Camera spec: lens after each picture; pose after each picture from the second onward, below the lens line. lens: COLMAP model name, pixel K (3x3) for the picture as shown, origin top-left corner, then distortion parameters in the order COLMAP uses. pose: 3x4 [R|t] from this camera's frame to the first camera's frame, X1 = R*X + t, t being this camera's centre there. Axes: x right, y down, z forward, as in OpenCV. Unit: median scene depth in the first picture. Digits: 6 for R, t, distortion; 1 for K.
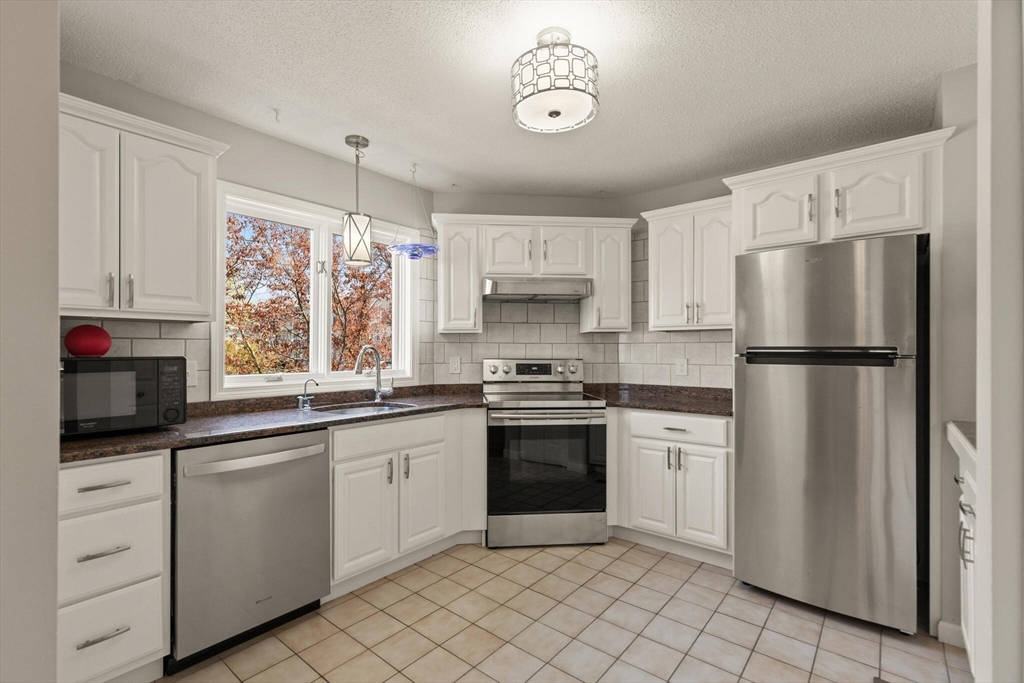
lens RADIAL K [[471.0, 0, 512.0], [0, 471.0, 341.5], [0, 0, 1]] dist [0.001910, -0.000112]
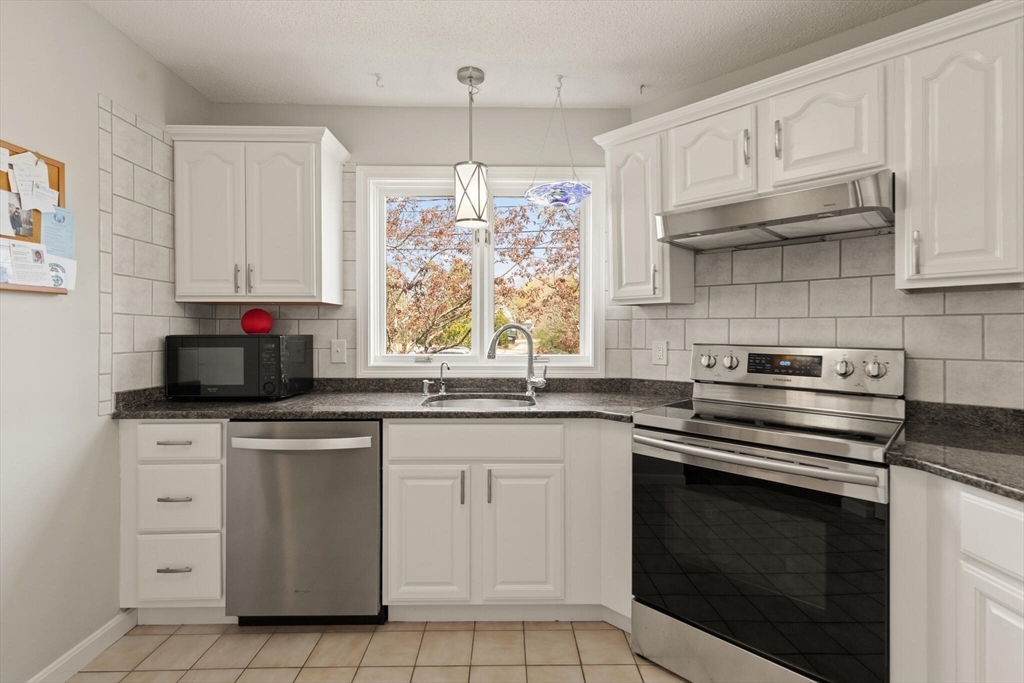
lens RADIAL K [[468.4, 0, 504.4], [0, 468.4, 328.8], [0, 0, 1]] dist [0.009115, 0.000113]
pose [[0.637347, -0.003128, -0.770571, 0.316605], [0.011691, 0.999916, 0.005610, 0.011906], [0.770488, -0.012584, 0.637330, 0.484703]]
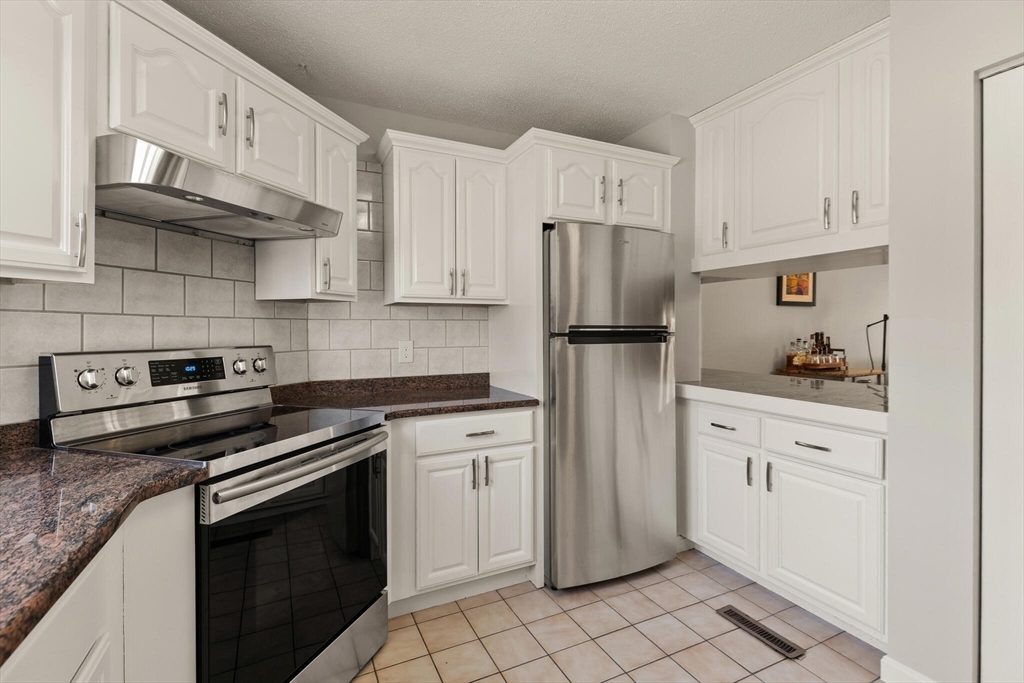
lens RADIAL K [[468.4, 0, 504.4], [0, 468.4, 328.8], [0, 0, 1]] dist [0.009115, 0.000113]
pose [[0.412615, -0.001891, 0.910904, -0.308445], [-0.013493, 0.999875, 0.008187, 0.010116], [-0.910806, -0.015669, 0.412538, 0.623179]]
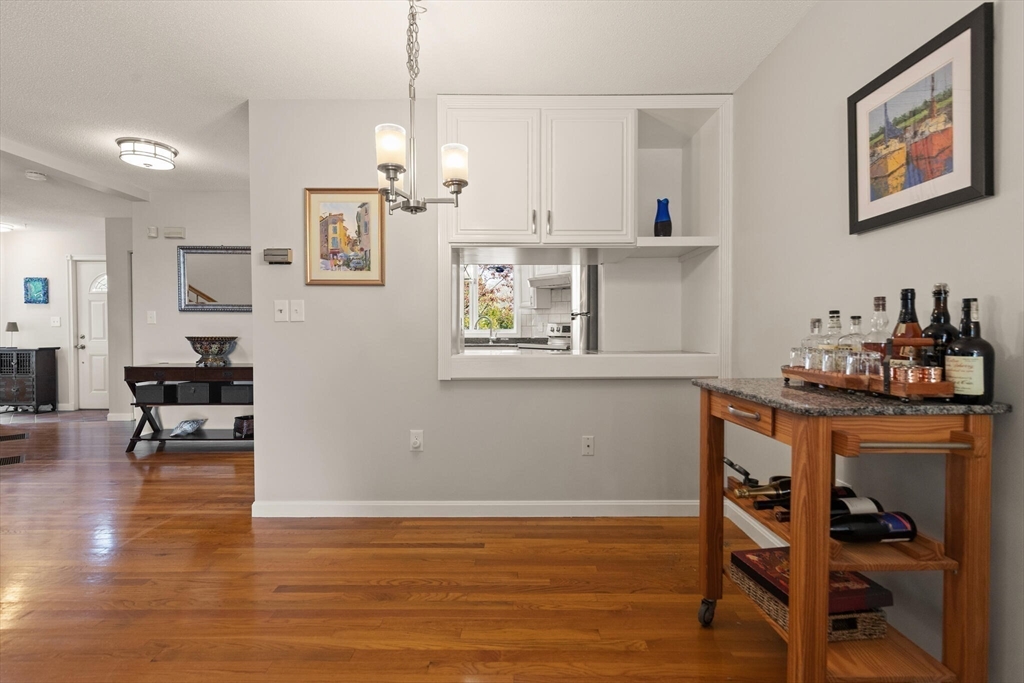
lens RADIAL K [[471.0, 0, 512.0], [0, 471.0, 341.5], [0, 0, 1]] dist [0.001910, -0.000112]
pose [[0.633366, 0.017832, -0.773647, 1.432277], [0.015260, 0.999252, 0.035526, 0.048429], [0.773702, -0.034307, 0.632621, -0.237171]]
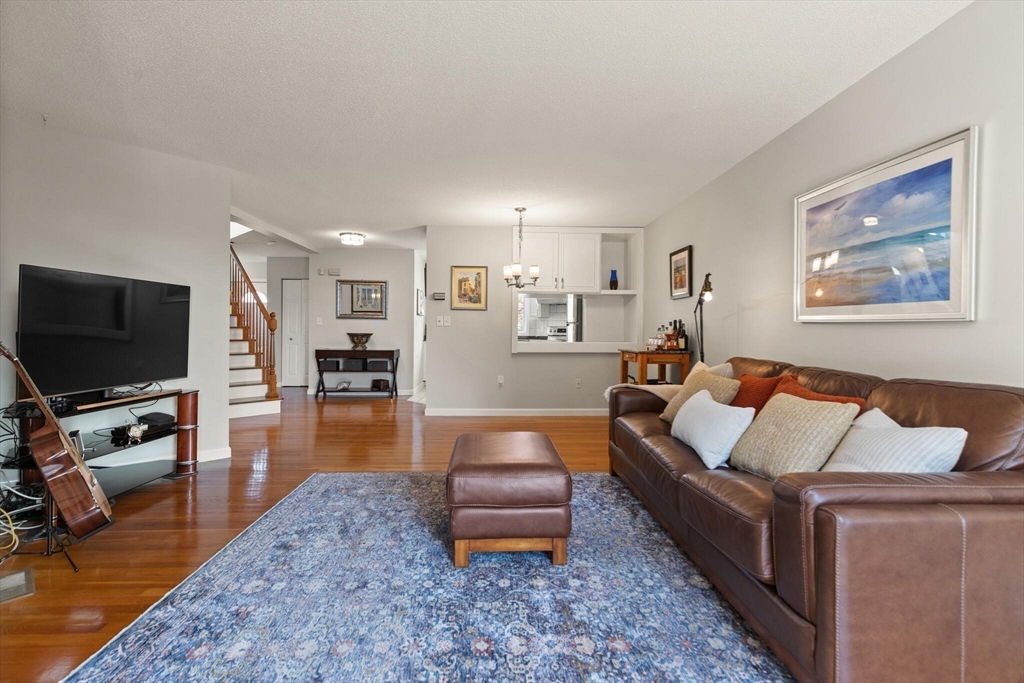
lens RADIAL K [[468.4, 0, 504.4], [0, 468.4, 328.8], [0, 0, 1]] dist [0.009115, 0.000113]
pose [[0.661310, 0.001377, -0.750111, 2.137871], [0.005882, 0.999958, 0.007021, 0.034243], [0.750089, -0.009055, 0.661274, -1.143747]]
